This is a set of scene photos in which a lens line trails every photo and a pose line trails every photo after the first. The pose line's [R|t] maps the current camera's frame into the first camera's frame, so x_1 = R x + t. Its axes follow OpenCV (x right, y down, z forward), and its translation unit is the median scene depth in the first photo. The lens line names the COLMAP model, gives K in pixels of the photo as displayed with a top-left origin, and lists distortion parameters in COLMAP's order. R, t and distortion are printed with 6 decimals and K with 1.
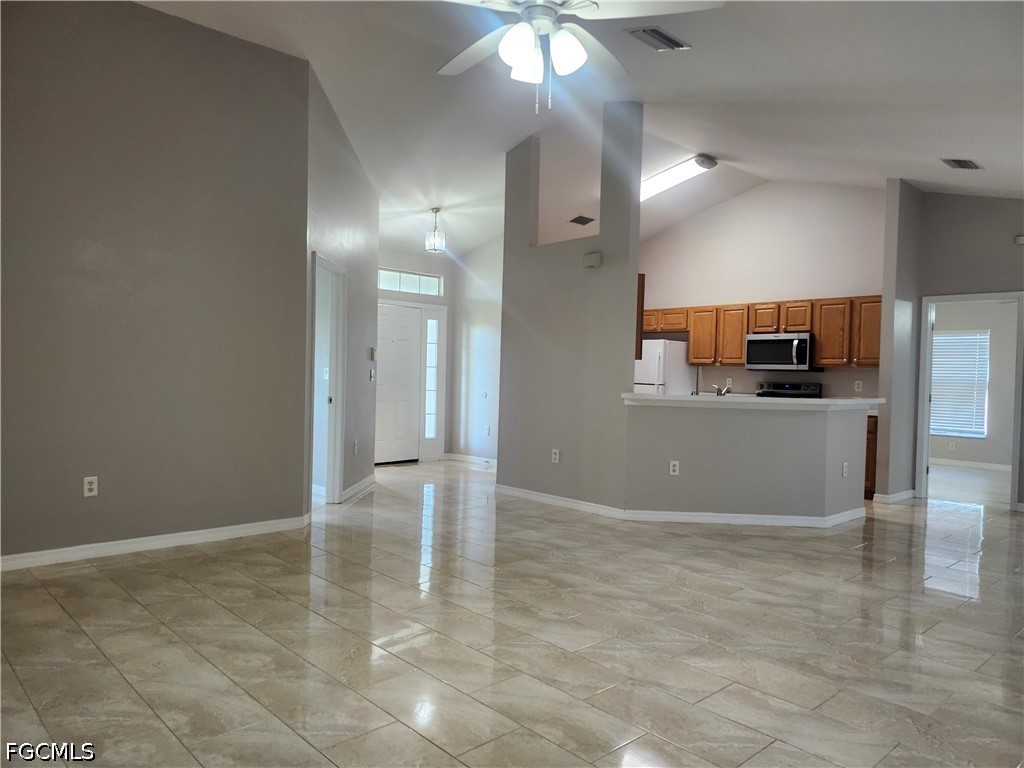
lens RADIAL K [[711.1, 0, 507.3], [0, 711.1, 376.3], [0, 0, 1]] dist [0.080912, -0.100311]
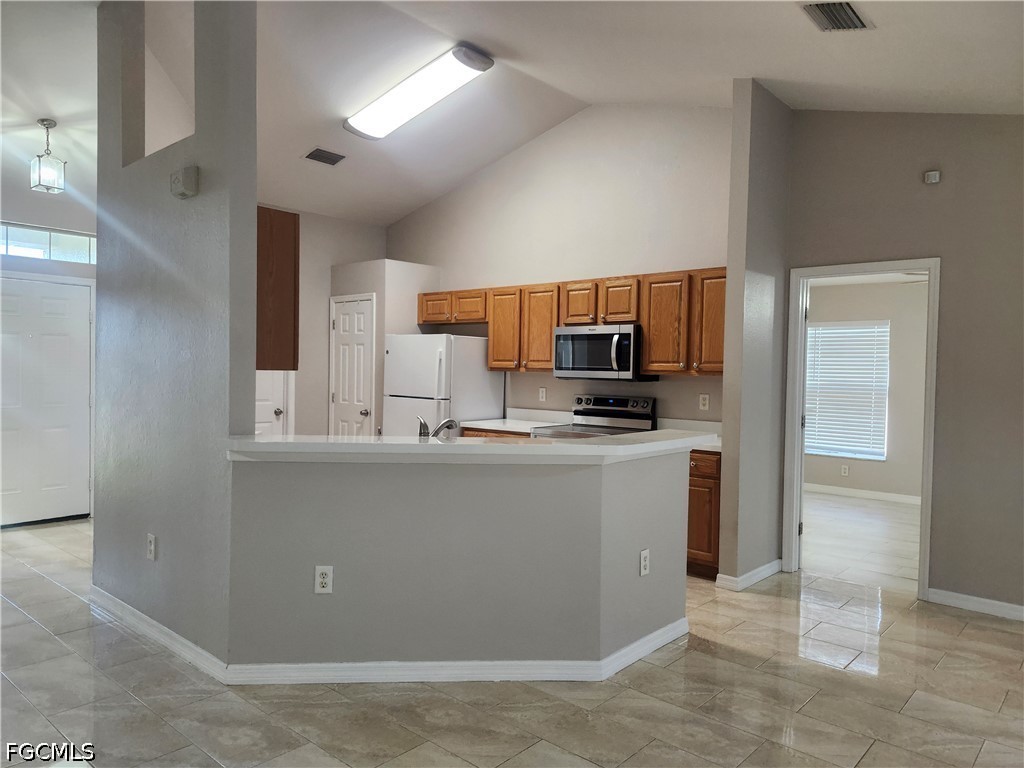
lens RADIAL K [[711.1, 0, 507.3], [0, 711.1, 376.3], [0, 0, 1]] dist [0.080912, -0.100311]
pose [[0.994750, -0.006639, 0.102115, 0.225986], [0.005875, 0.999952, 0.007783, -0.016892], [-0.102162, -0.007142, 0.994742, 0.334857]]
